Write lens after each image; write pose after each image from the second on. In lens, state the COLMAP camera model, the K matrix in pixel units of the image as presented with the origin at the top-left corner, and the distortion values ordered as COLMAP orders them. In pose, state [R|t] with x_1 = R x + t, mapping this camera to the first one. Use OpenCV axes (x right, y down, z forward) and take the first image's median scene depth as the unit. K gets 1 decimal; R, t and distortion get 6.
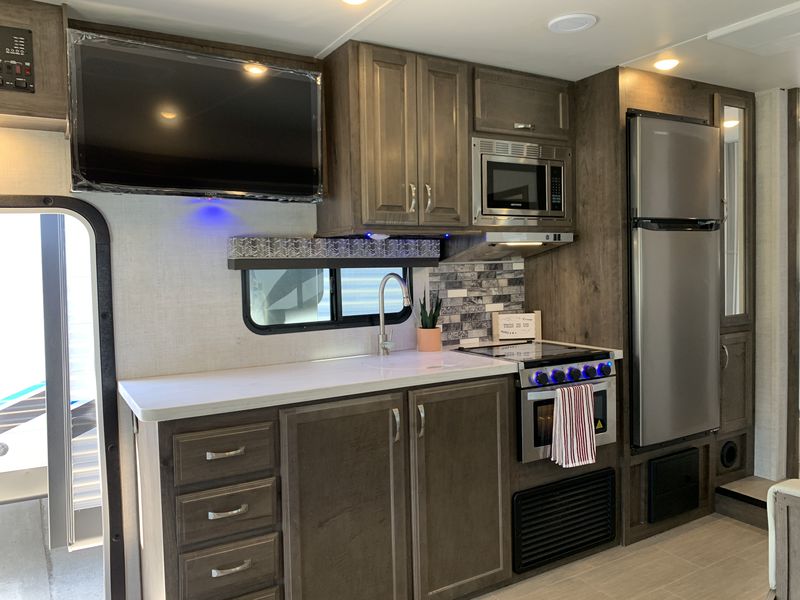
lens RADIAL K [[610.6, 0, 396.2], [0, 610.6, 289.8], [0, 0, 1]] dist [0.015588, -0.005843]
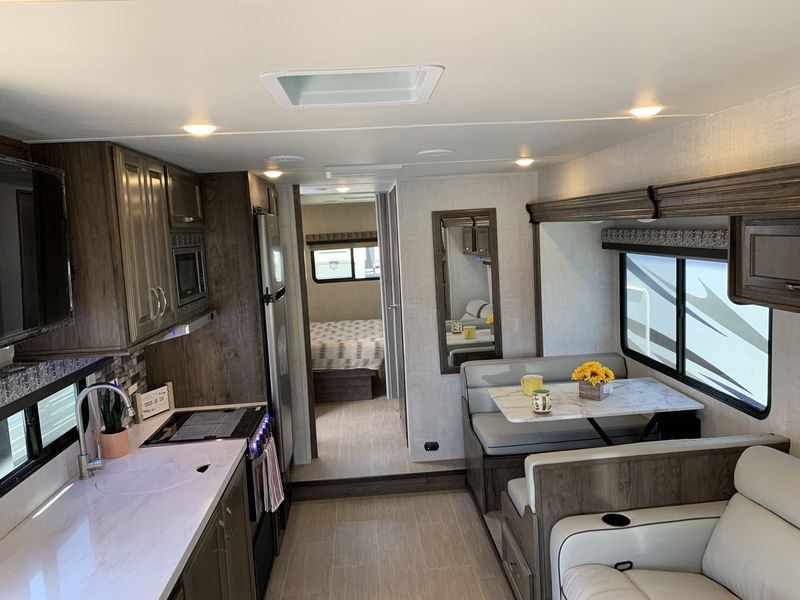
lens RADIAL K [[610.6, 0, 396.2], [0, 610.6, 289.8], [0, 0, 1]] dist [0.015588, -0.005843]
pose [[0.453464, -0.091113, 0.886605, -0.551016], [0.080018, 0.994906, 0.061317, -0.170471], [-0.887675, 0.043139, 0.458445, 0.184232]]
